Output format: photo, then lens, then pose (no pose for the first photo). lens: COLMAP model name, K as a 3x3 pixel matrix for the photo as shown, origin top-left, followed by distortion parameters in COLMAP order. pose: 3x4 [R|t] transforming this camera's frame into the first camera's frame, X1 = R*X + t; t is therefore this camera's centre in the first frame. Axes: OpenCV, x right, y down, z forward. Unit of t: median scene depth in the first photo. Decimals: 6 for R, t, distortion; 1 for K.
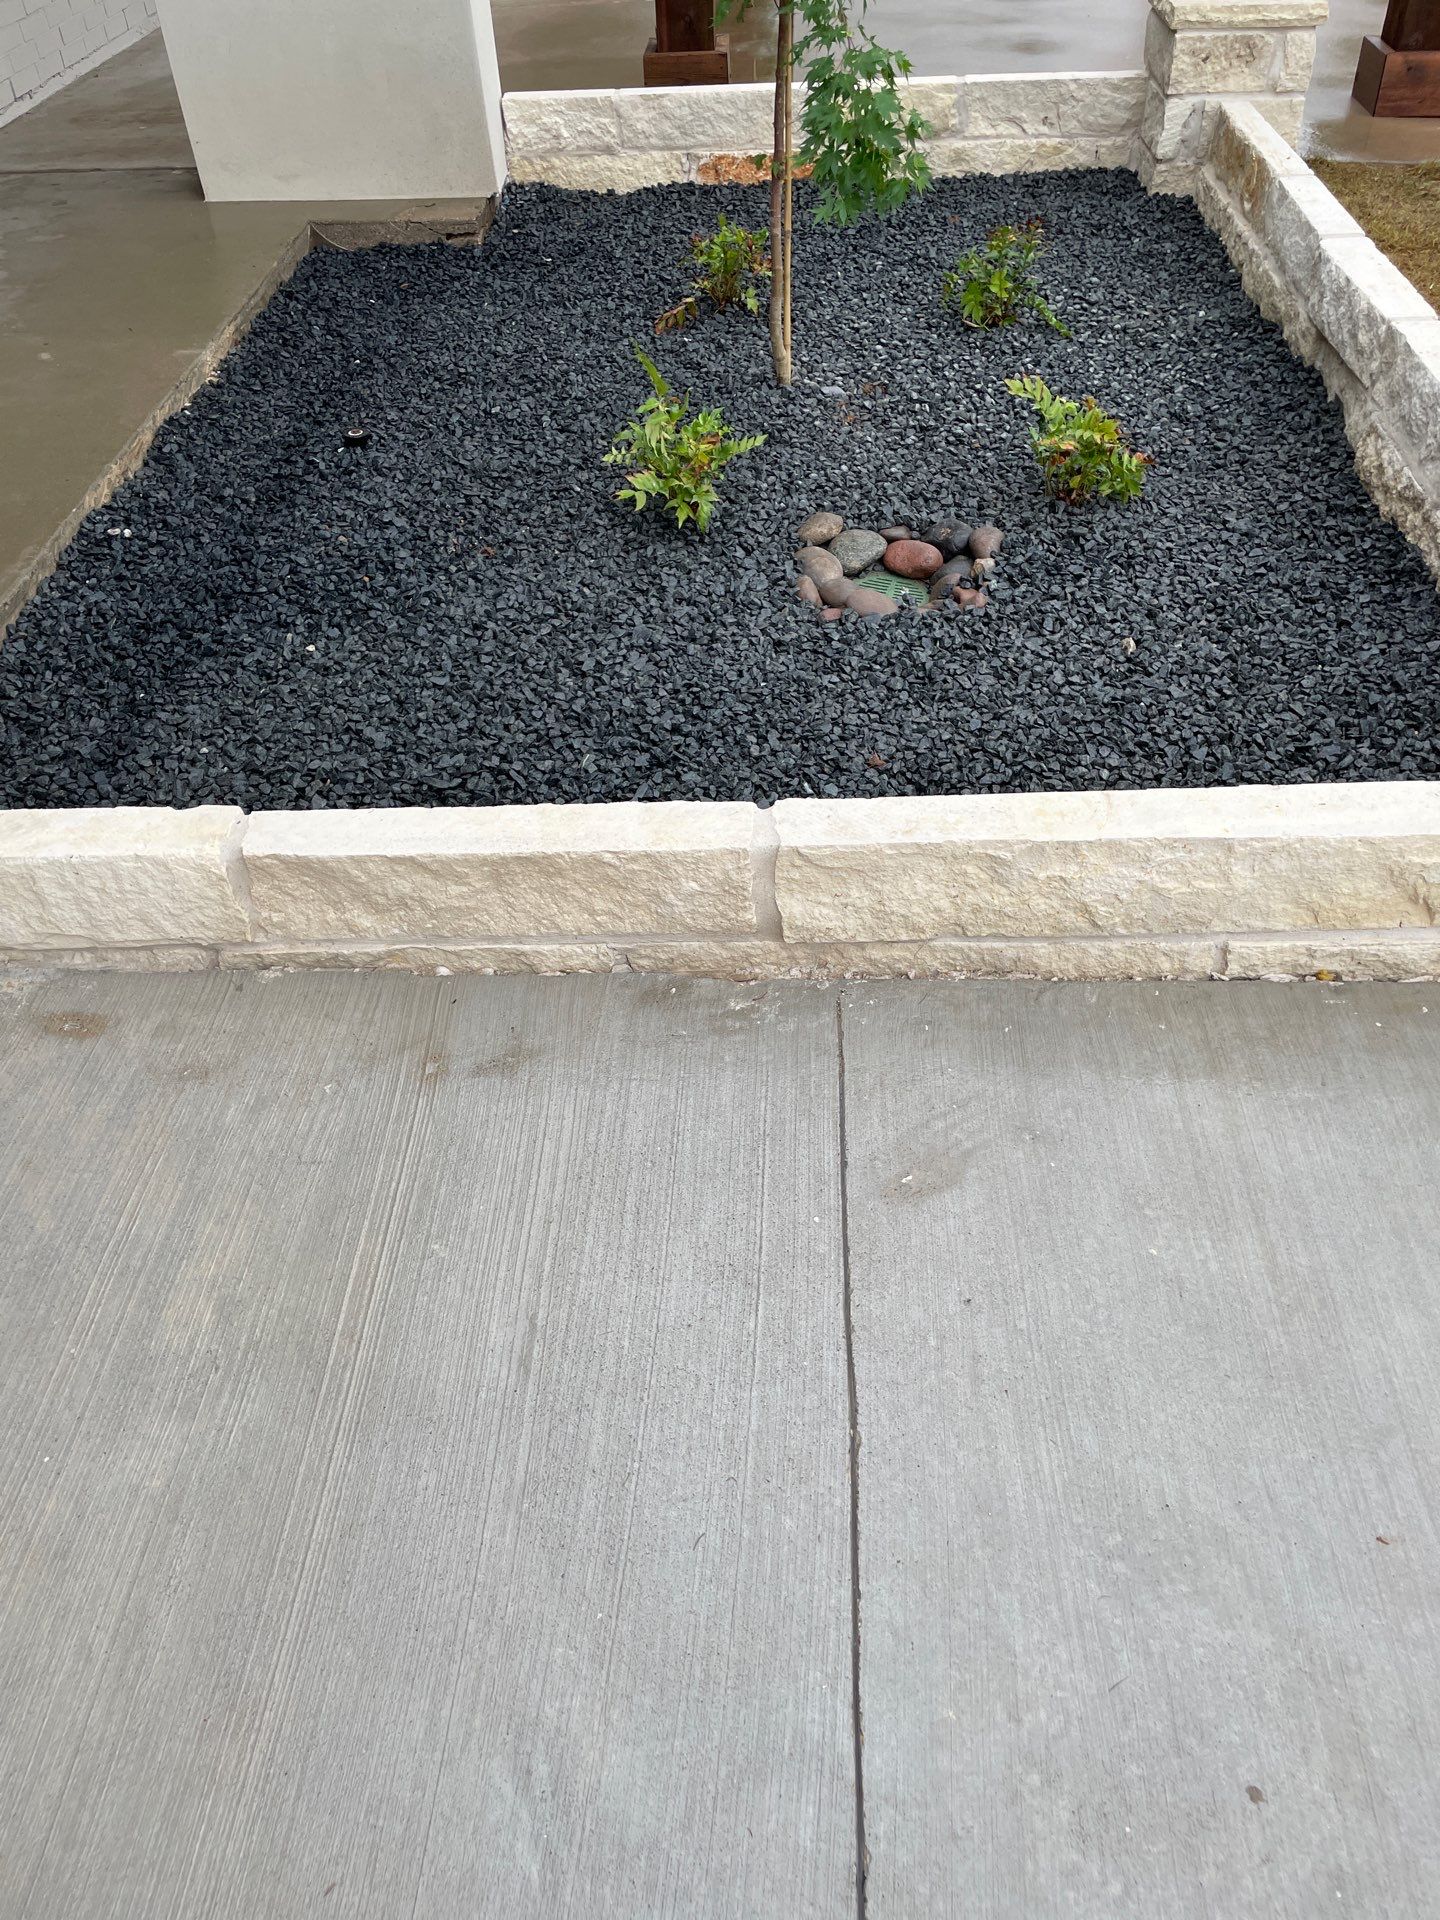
lens RADIAL K [[1469.9, 0, 720.0], [0, 1469.9, 960.0], [0, 0, 1]] dist [0.097543, -0.131120]
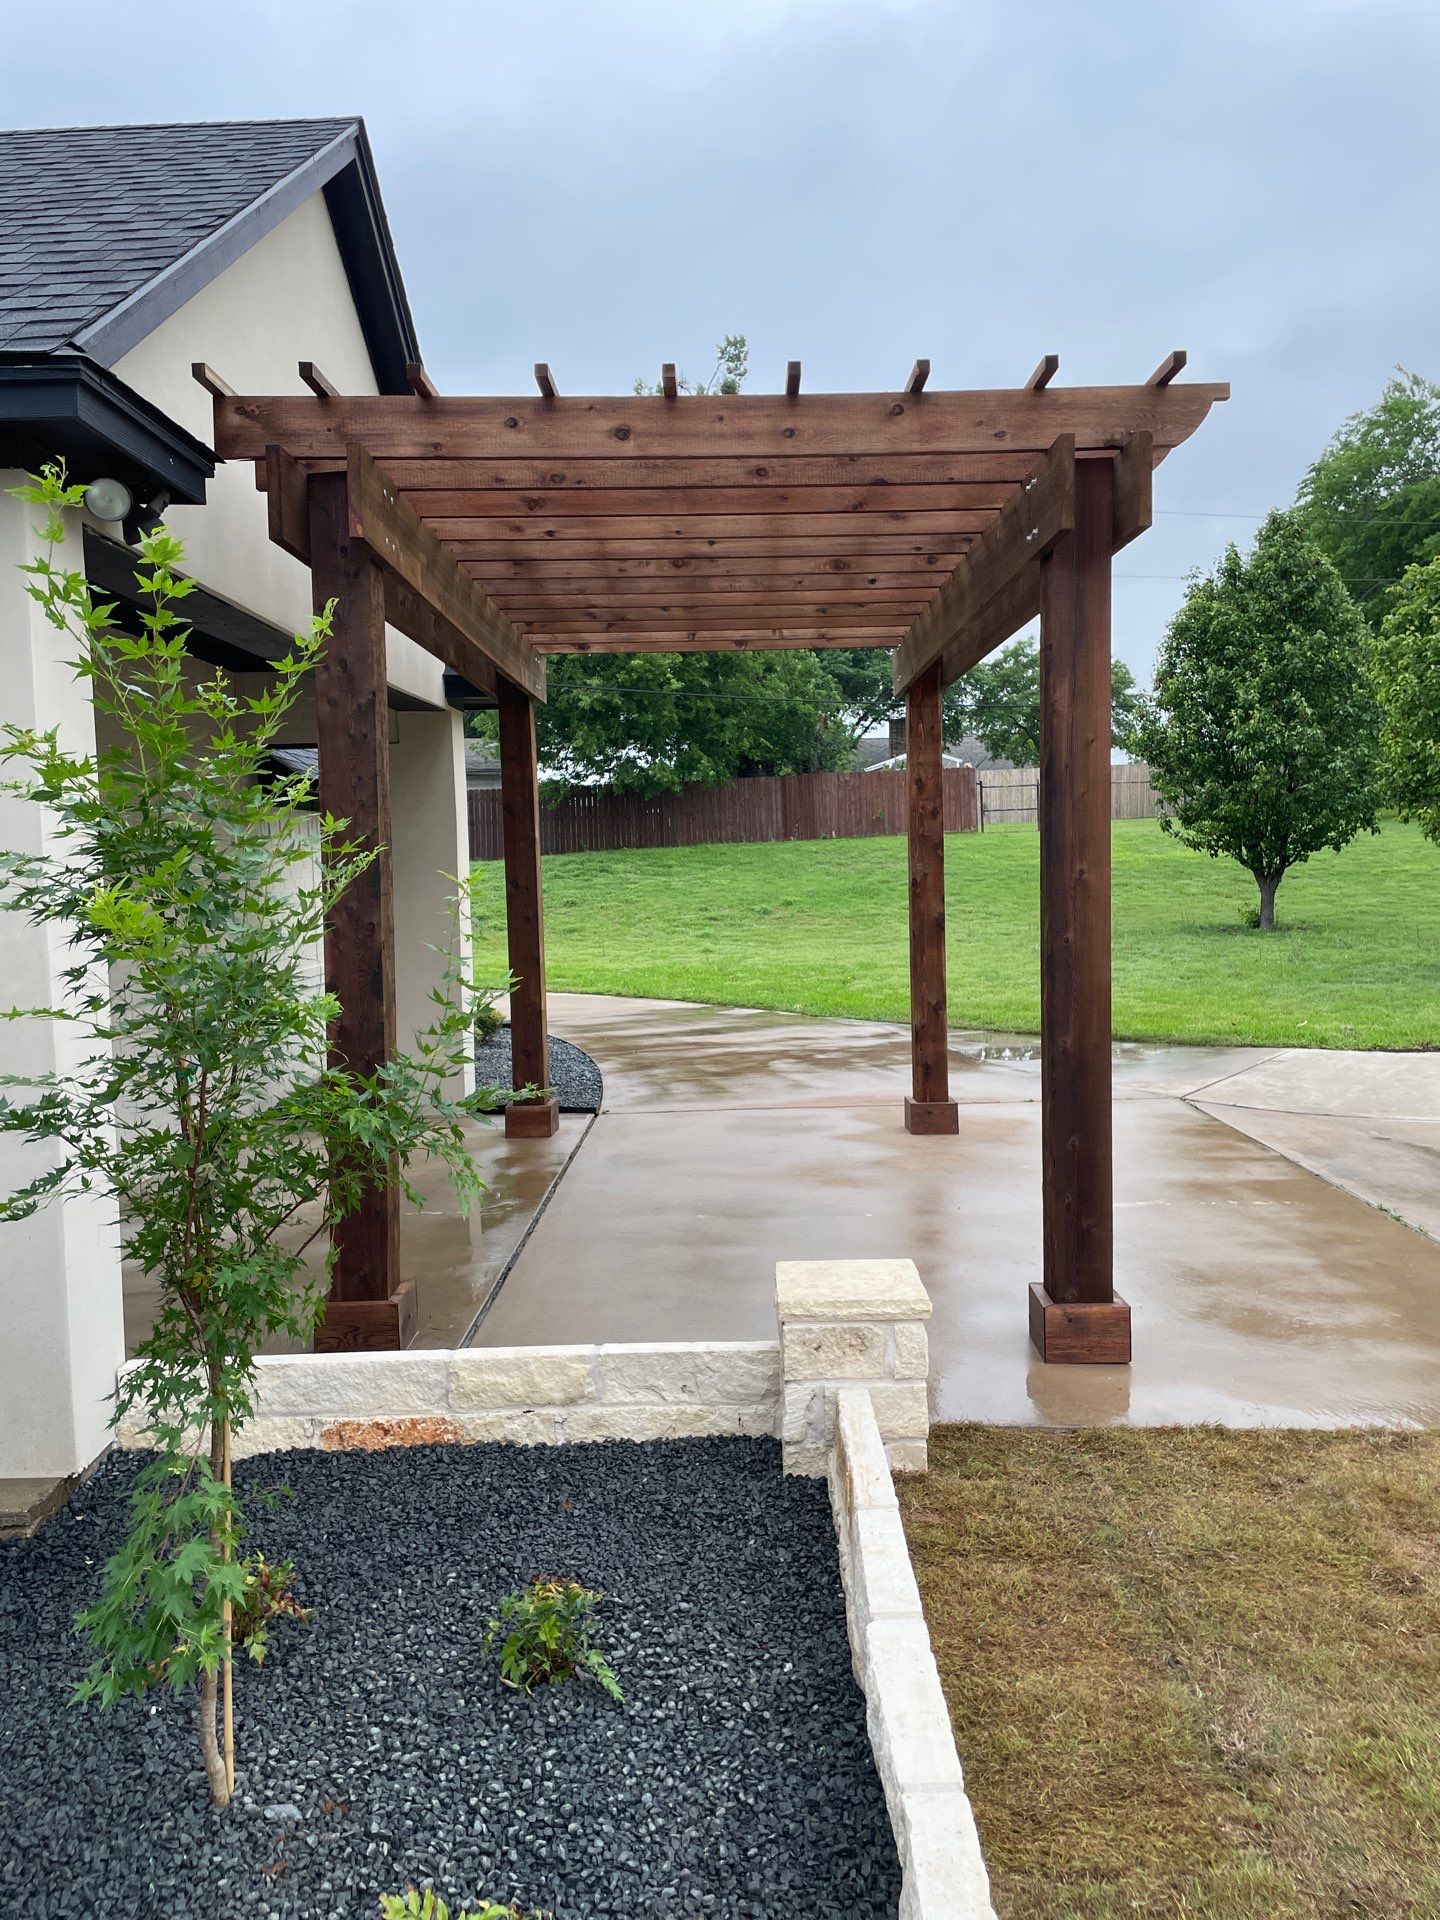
lens RADIAL K [[1469.9, 0, 720.0], [0, 1469.9, 960.0], [0, 0, 1]] dist [0.097543, -0.131120]
pose [[0.999177, 0.011948, 0.038769, 0.199665], [0.015028, 0.778651, -0.627277, -0.174811], [-0.037682, 0.627343, 0.777831, 0.078707]]
